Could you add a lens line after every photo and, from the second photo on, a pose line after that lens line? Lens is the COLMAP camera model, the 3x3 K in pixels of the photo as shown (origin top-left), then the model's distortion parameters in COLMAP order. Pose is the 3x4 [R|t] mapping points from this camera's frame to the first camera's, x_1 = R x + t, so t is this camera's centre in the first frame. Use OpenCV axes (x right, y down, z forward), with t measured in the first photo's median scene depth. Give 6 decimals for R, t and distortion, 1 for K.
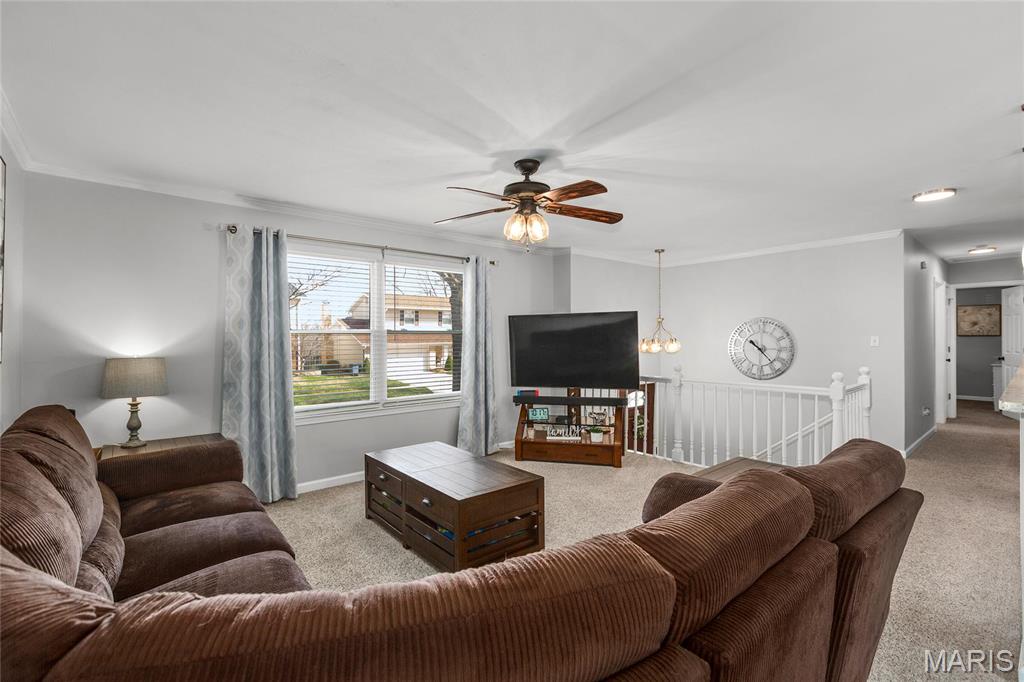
lens RADIAL K [[463.4, 0, 508.9], [0, 463.4, 341.6], [0, 0, 1]] dist [0.000639, -0.001274]
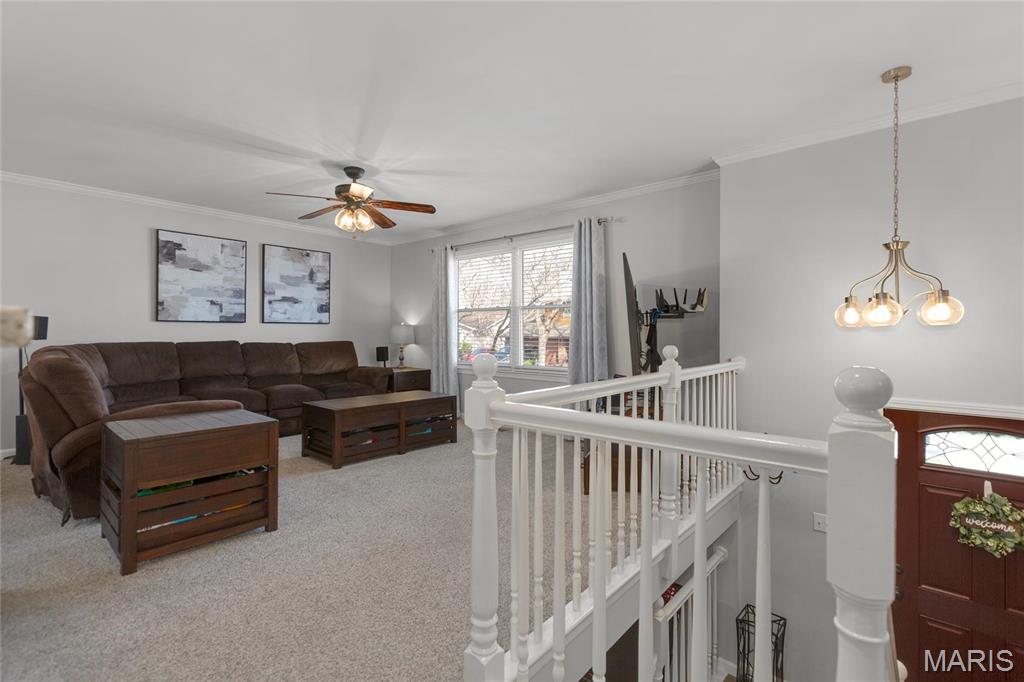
lens RADIAL K [[463.4, 0, 502.9], [0, 463.4, 332.3], [0, 0, 1]] dist [0.000639, -0.001274]
pose [[0.136569, 0.005581, -0.990615, 0.755429], [-0.008224, 0.999956, 0.004499, 0.031949], [0.990596, 0.007533, 0.136609, 0.679256]]
